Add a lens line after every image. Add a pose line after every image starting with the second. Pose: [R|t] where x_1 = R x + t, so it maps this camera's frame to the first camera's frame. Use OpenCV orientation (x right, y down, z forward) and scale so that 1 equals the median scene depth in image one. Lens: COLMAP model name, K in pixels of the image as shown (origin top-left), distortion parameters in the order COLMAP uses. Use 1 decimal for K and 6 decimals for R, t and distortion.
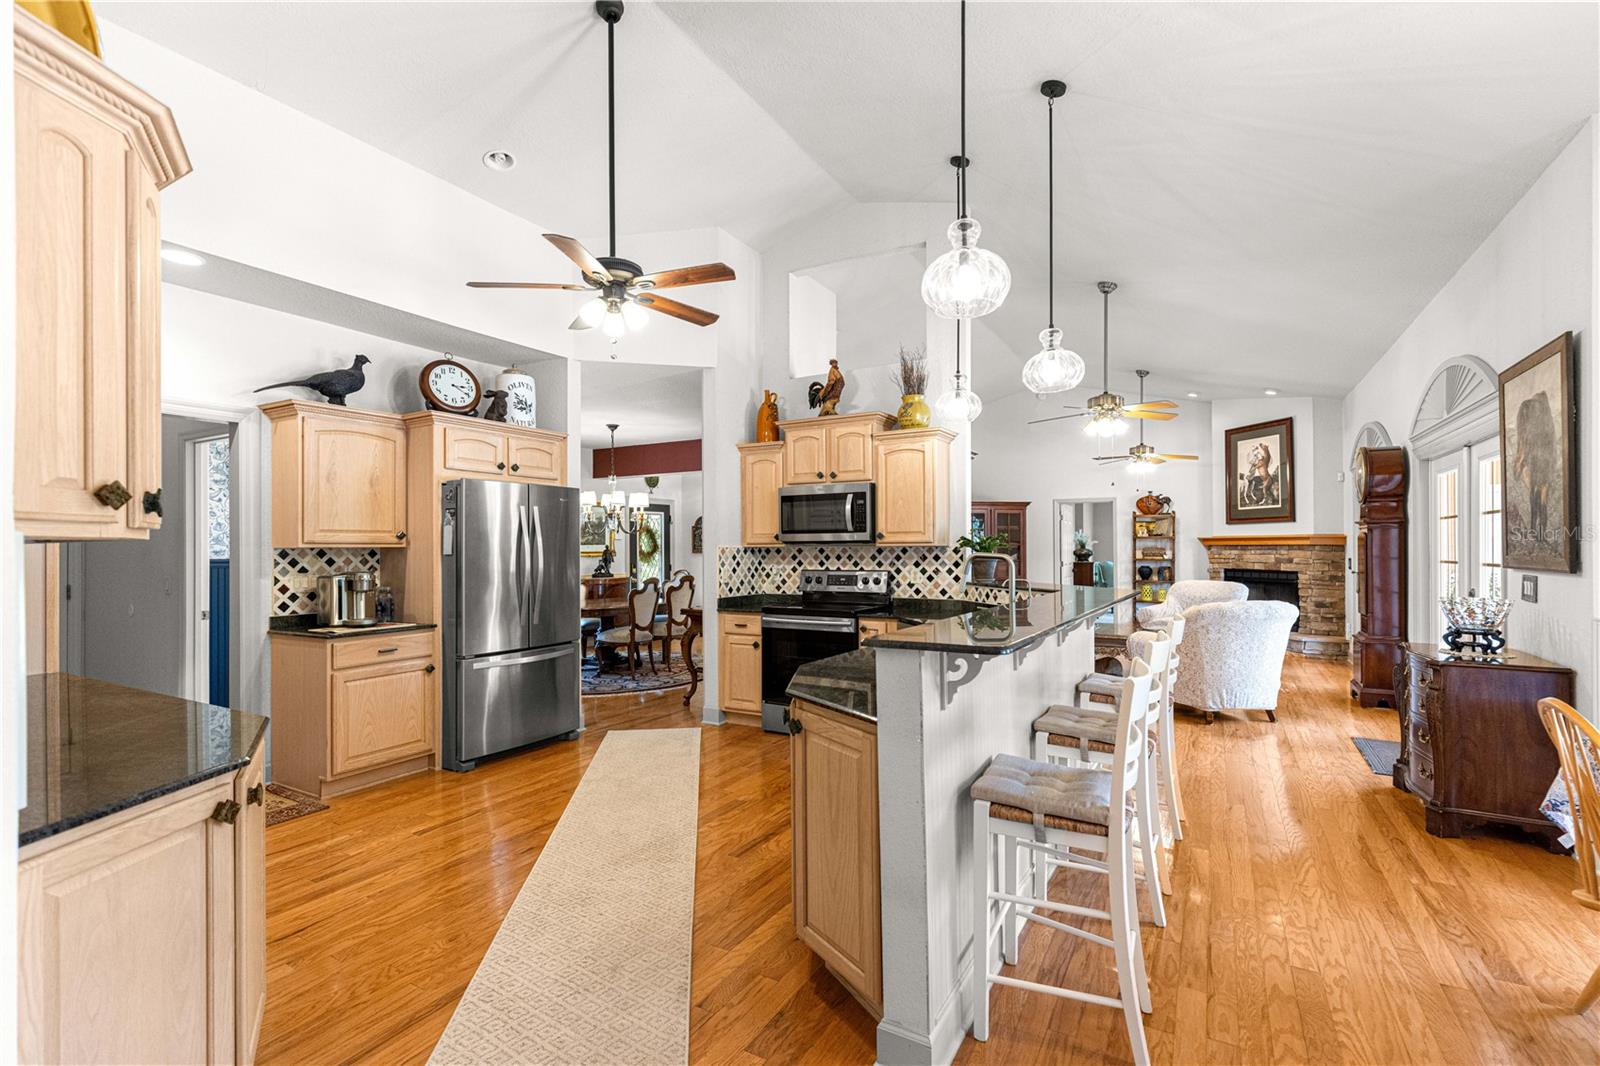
lens RADIAL K [[706.5, 0, 806.1], [0, 706.5, 540.4], [0, 0, 1]] dist [0.002099, -0.000415]
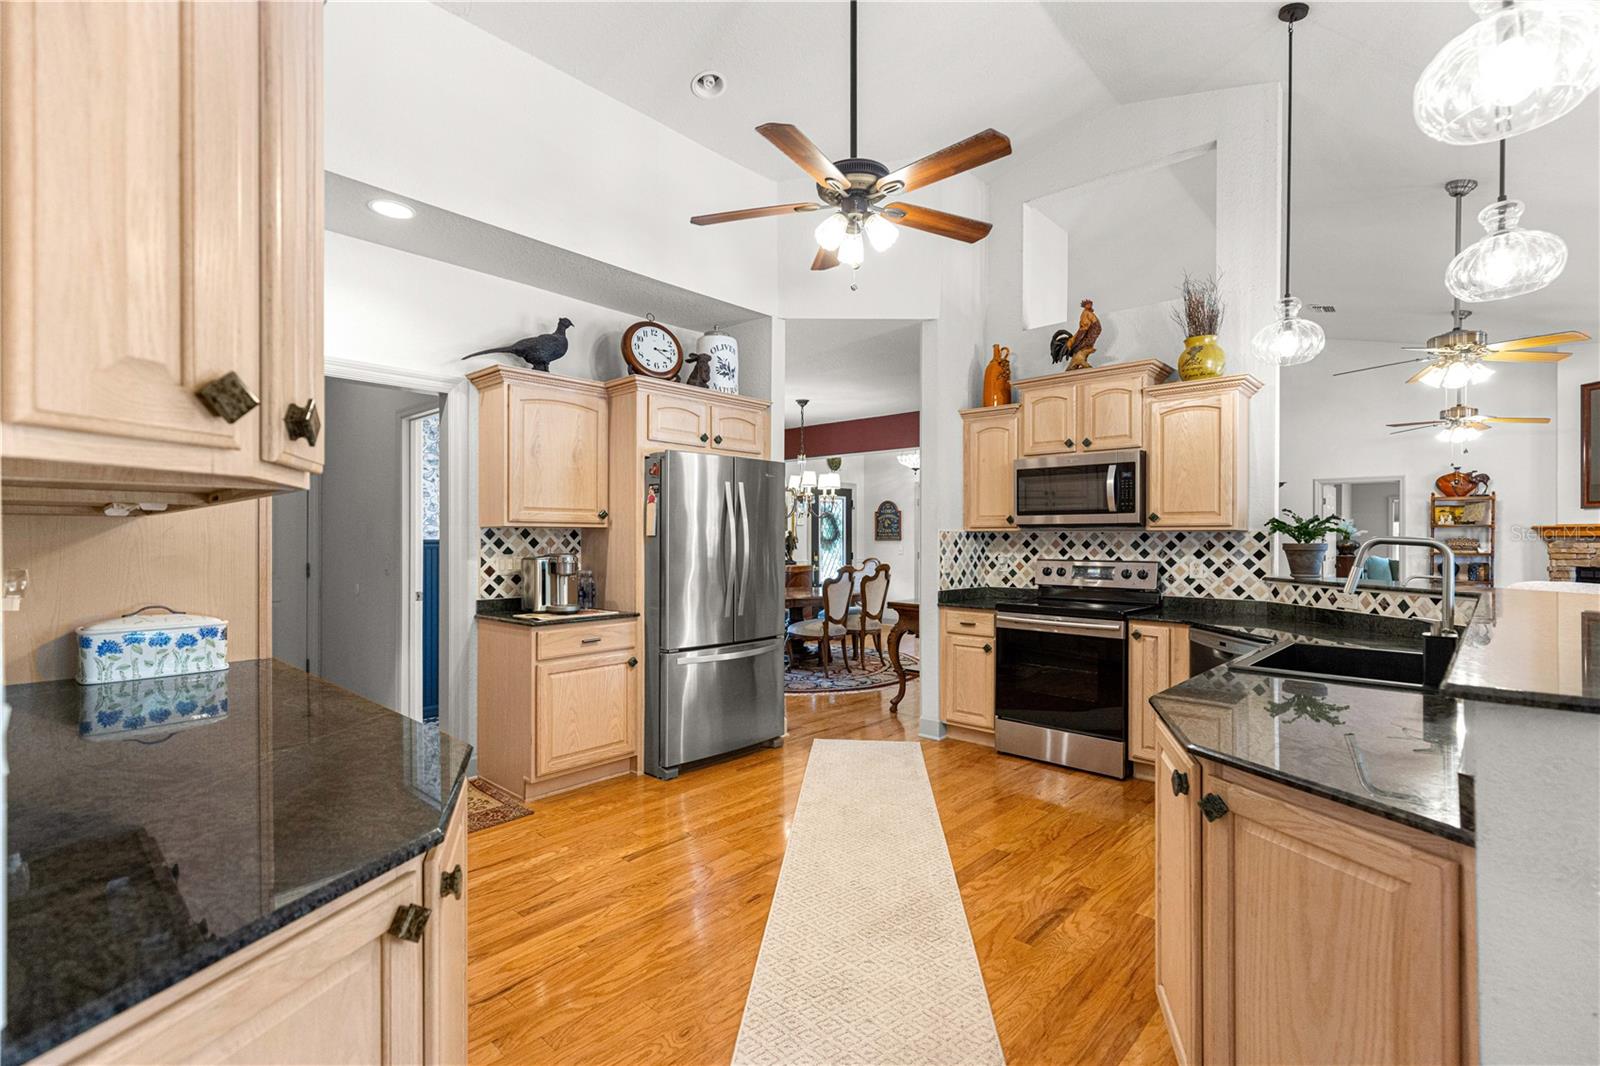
lens RADIAL K [[714.5, 0, 807.4], [0, 714.5, 535.7], [0, 0, 1]] dist [0.003197, -0.000616]
pose [[0.976353, 0.007501, -0.216052, -0.097049], [-0.005886, 0.999950, 0.008116, 0.009453], [0.216102, -0.006652, 0.976348, 0.130723]]
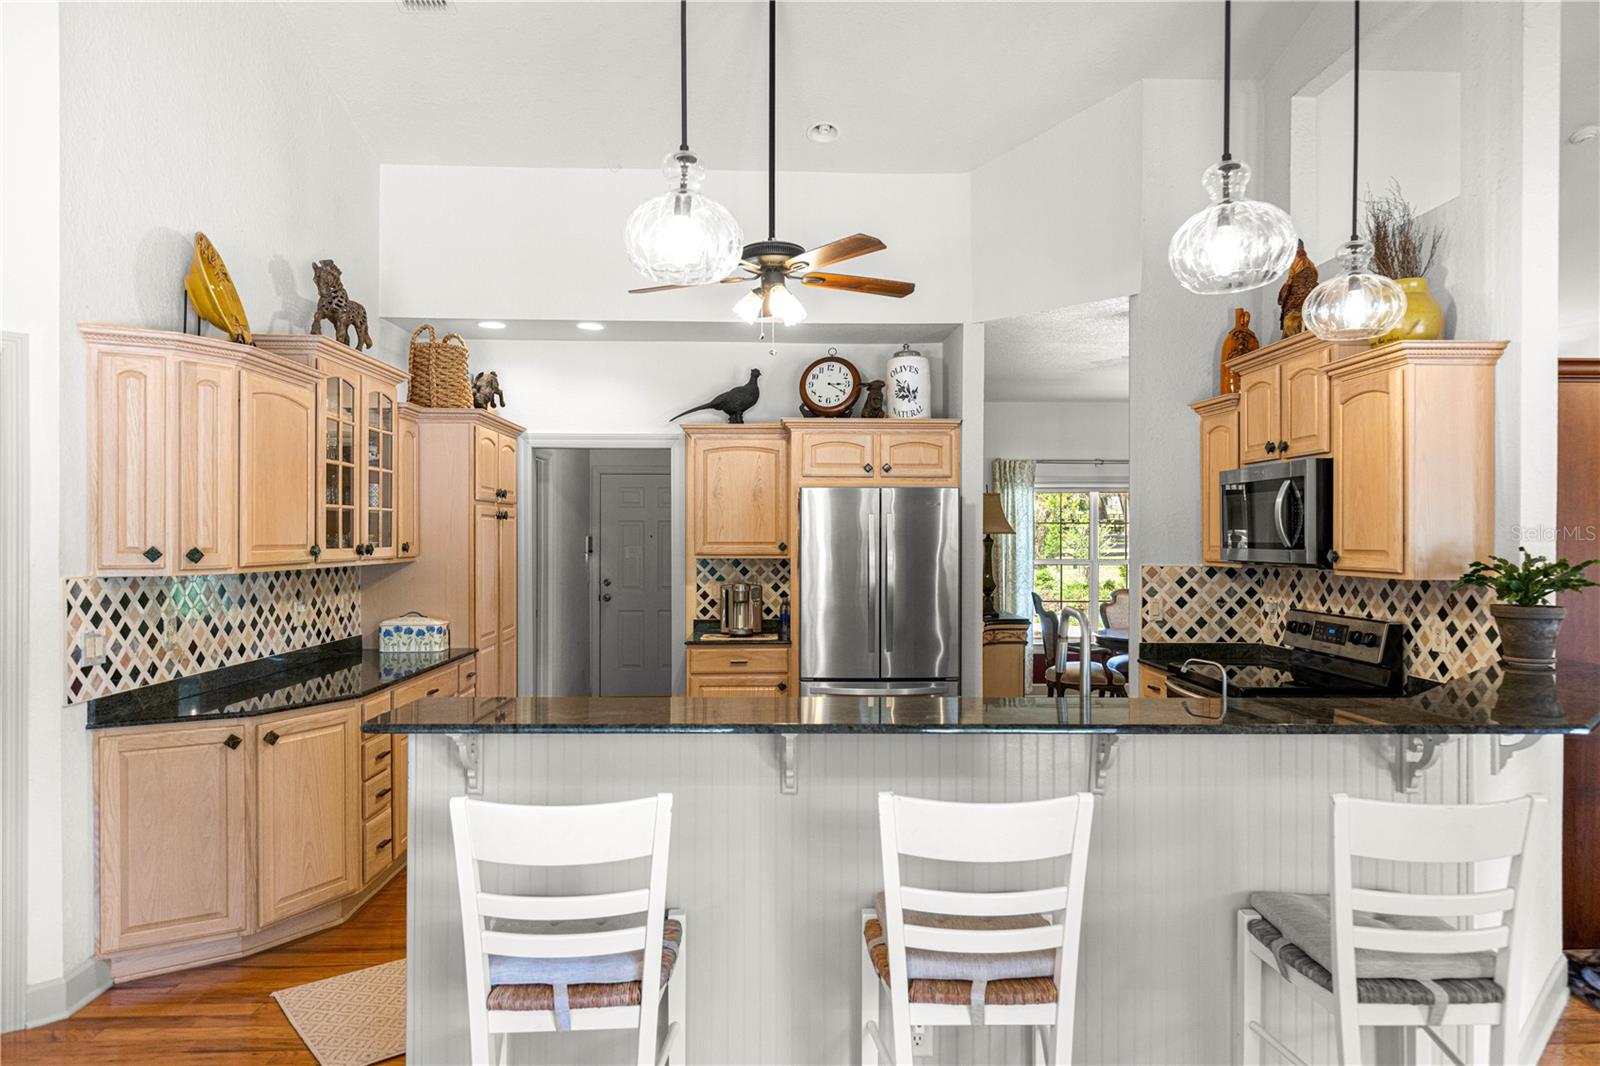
lens RADIAL K [[1010.4, 0, 800.0], [0, 1010.4, 533.0], [0, 0, 1]] dist [0.043146, -0.038102]
pose [[0.528192, 0.004435, -0.849114, 0.531871], [0.004944, 0.999953, 0.008299, -0.031725], [0.849111, -0.008582, 0.528145, 0.236555]]
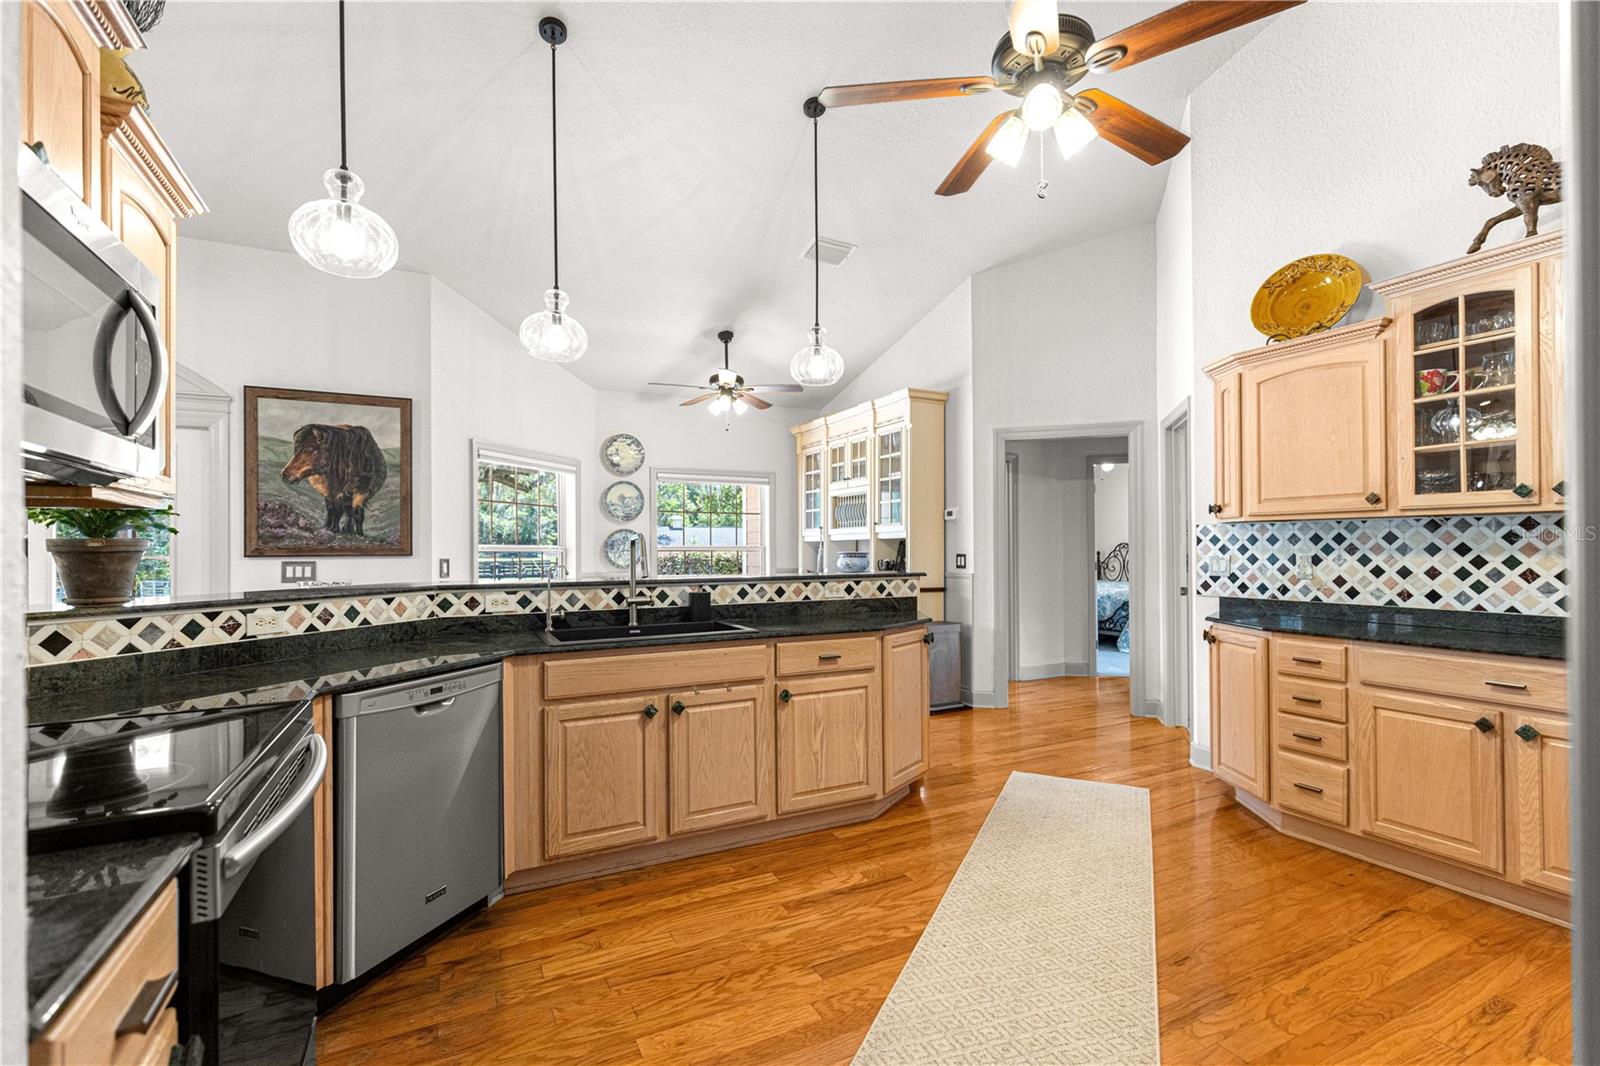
lens RADIAL K [[718.3, 0, 807.7], [0, 718.3, 551.2], [0, 0, 1]] dist [0.005958, -0.000340]
pose [[-0.842416, 0.008940, 0.538753, -0.280296], [0.004845, 0.999948, -0.009016, 0.032076], [-0.538806, -0.004985, -0.842415, 1.059925]]
